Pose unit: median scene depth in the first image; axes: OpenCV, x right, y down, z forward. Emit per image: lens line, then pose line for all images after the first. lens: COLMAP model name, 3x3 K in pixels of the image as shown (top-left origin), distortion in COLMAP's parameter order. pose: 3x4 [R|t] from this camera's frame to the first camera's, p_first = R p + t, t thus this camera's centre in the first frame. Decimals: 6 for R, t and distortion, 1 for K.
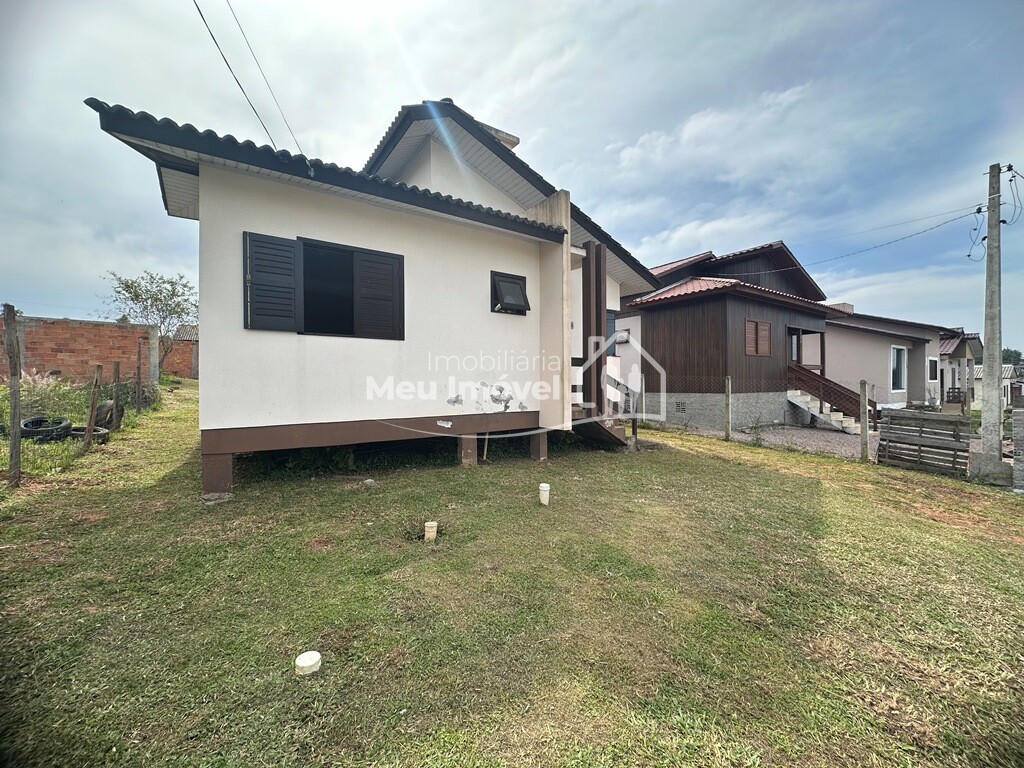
lens RADIAL K [[408.7, 0, 509.7], [0, 408.7, 380.9], [0, 0, 1]] dist [-0.004124, -0.000231]
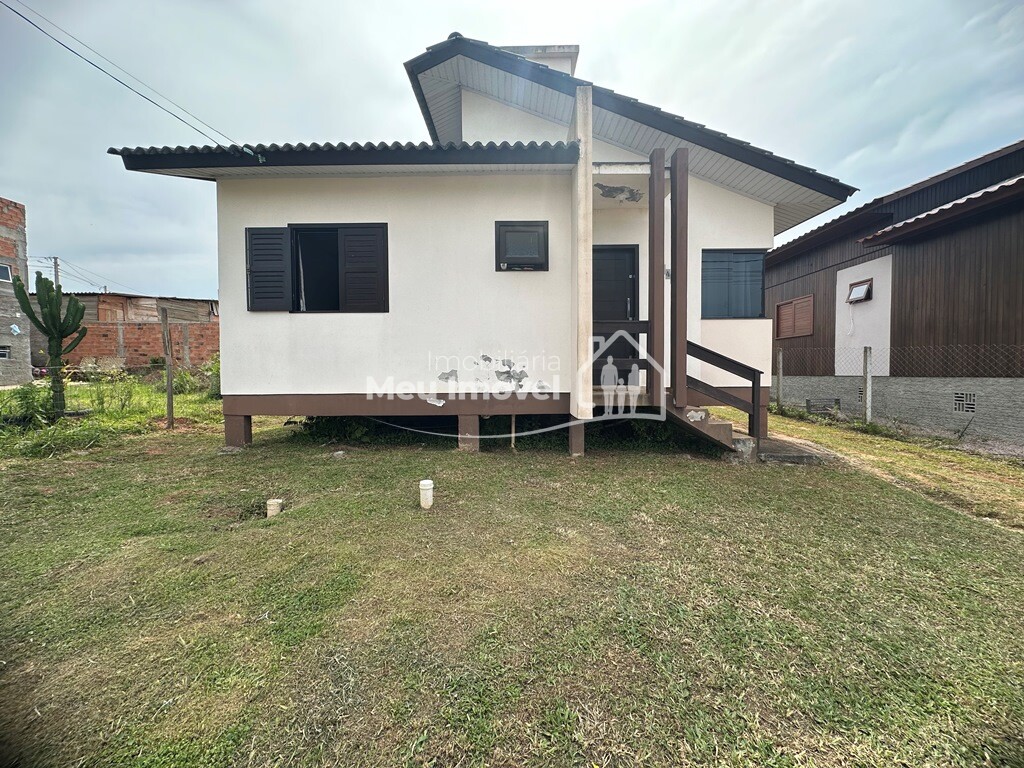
lens RADIAL K [[408.7, 0, 509.7], [0, 408.7, 380.9], [0, 0, 1]] dist [-0.004124, -0.000231]
pose [[0.817591, 0.015013, -0.575603, 0.490378], [0.003761, 0.999499, 0.031411, 0.030176], [0.575787, -0.027846, 0.817126, 0.349666]]
